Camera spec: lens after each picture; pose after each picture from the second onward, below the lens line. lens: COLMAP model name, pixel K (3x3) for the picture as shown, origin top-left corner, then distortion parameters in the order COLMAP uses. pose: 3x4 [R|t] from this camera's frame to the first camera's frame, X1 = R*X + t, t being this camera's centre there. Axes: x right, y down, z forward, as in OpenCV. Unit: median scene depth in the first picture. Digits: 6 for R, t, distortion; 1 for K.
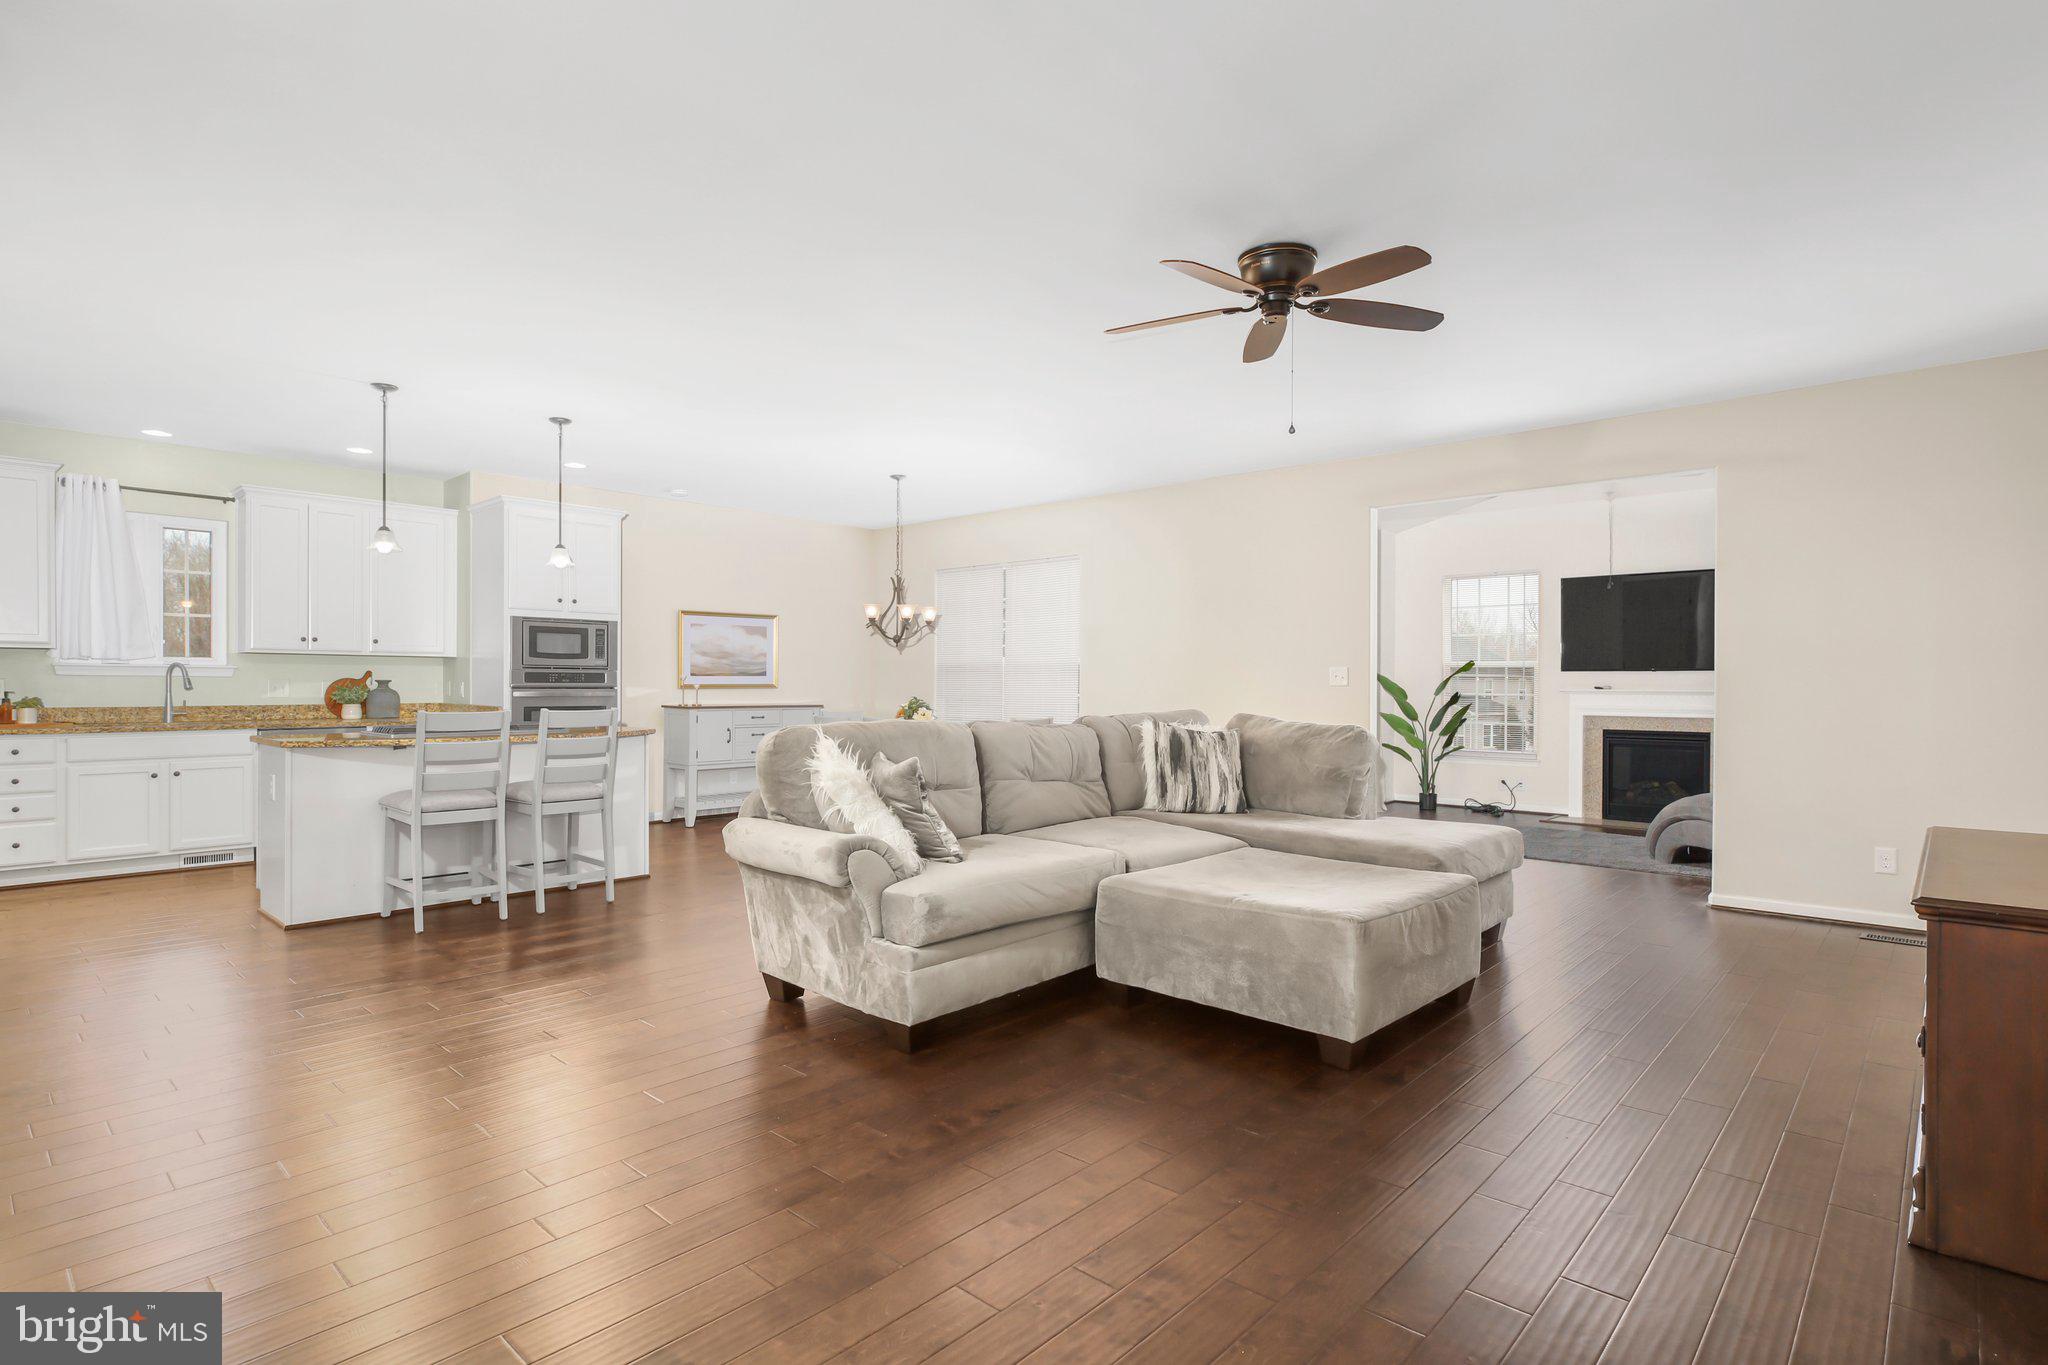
lens RADIAL K [[1023.2, 0, 1037.3], [0, 1023.2, 686.2], [0, 0, 1]] dist [0.003014, 0.000599]
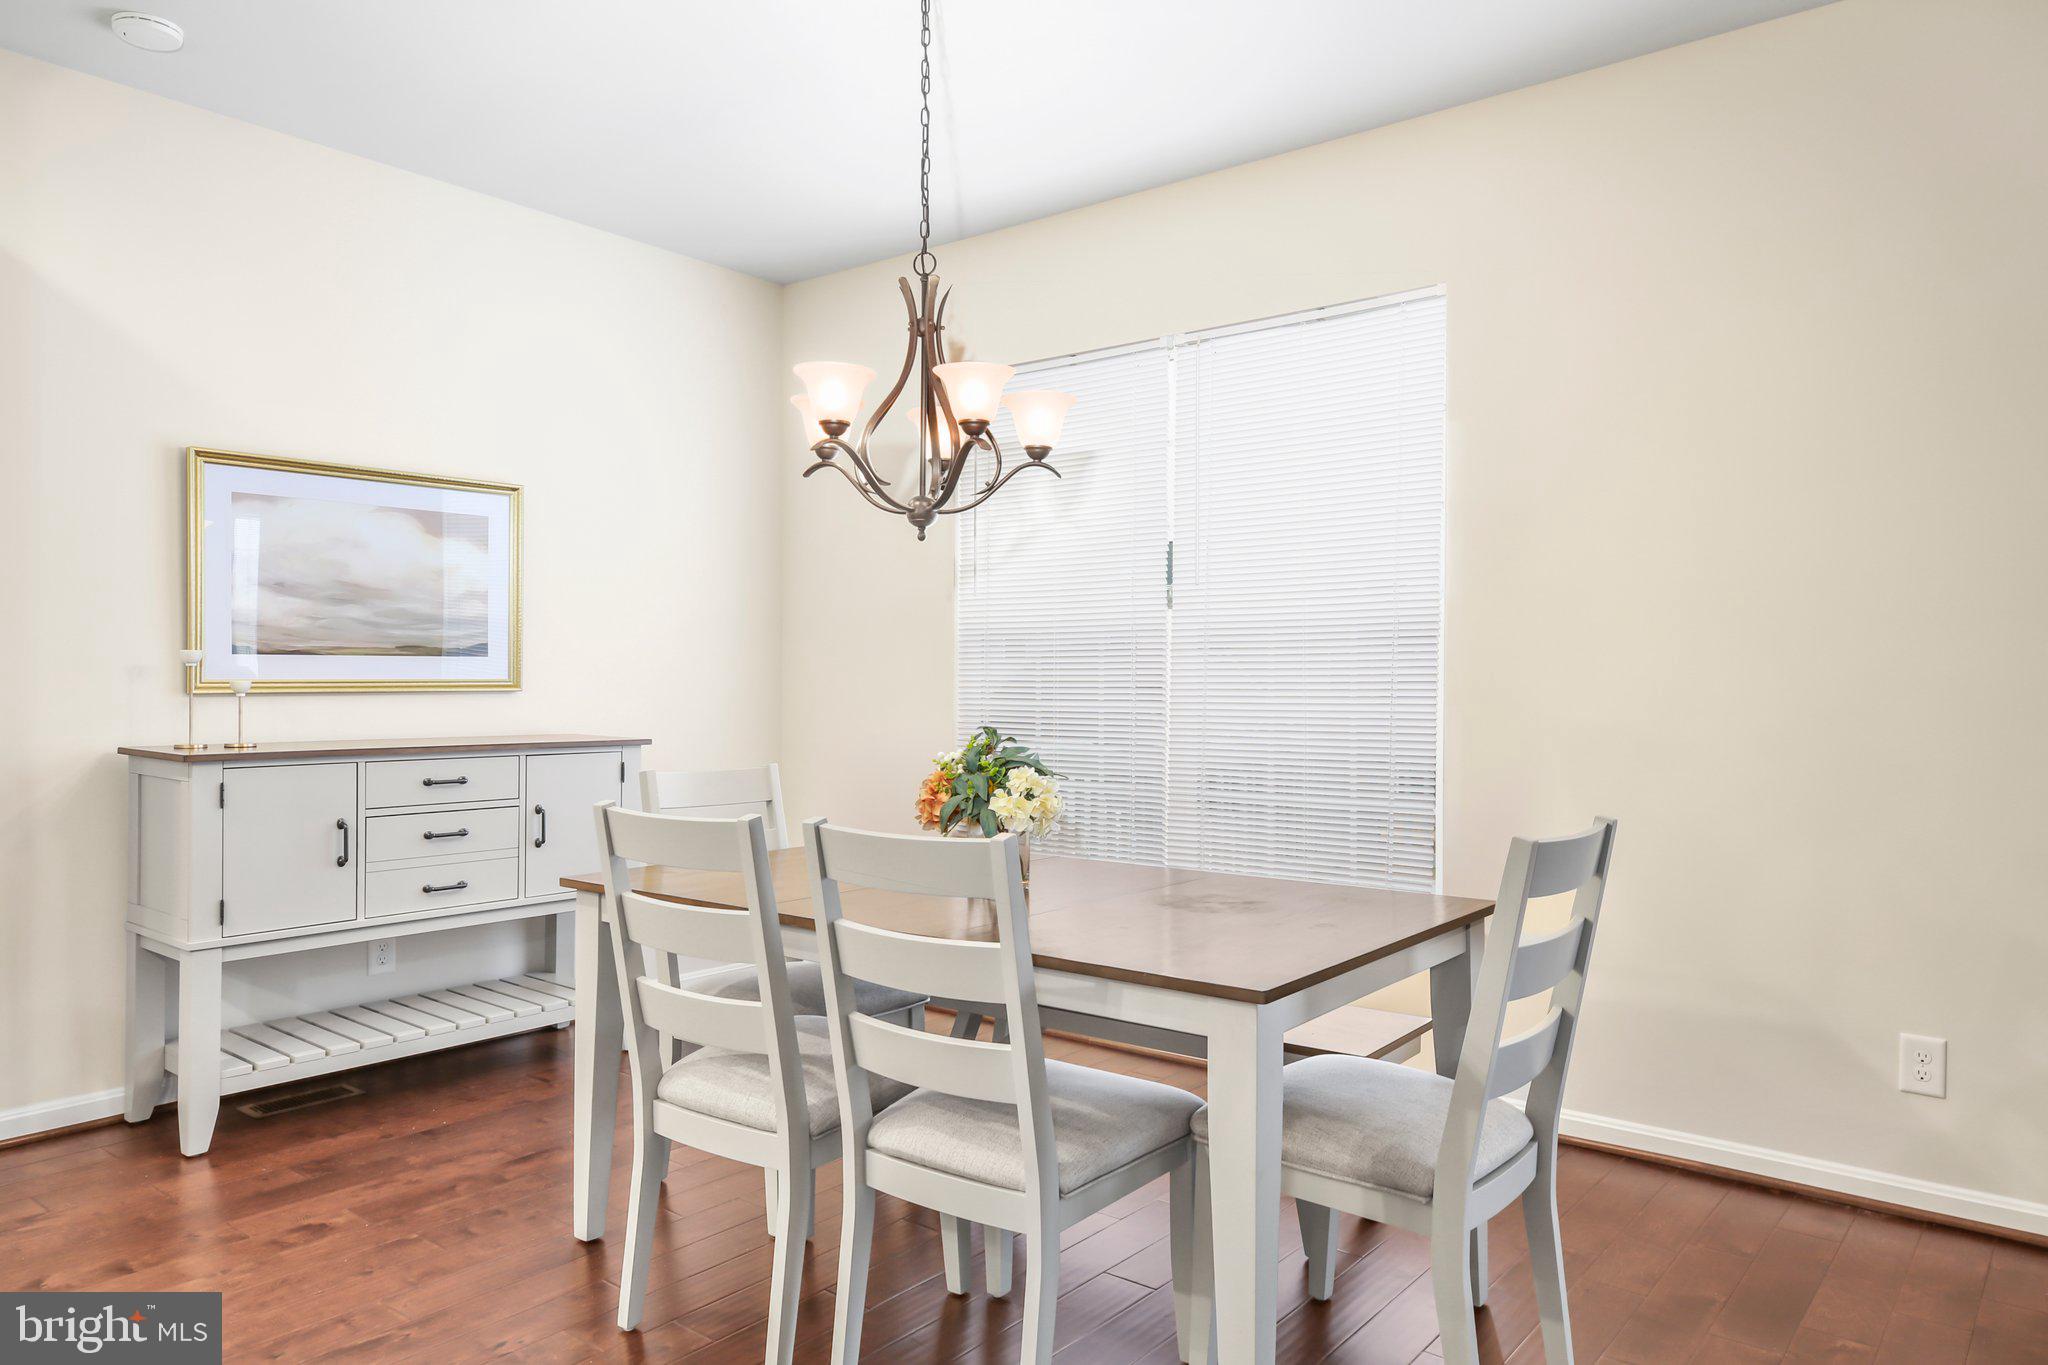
lens RADIAL K [[1346.6, 0, 1035.6], [0, 1346.6, 688.0], [0, 0, 1]] dist [0.005428, -0.000143]
pose [[0.998102, -0.001417, 0.061567, -0.135084], [0.001173, 0.999991, 0.003994, -0.000968], [-0.061572, -0.003915, 0.998095, 0.677095]]
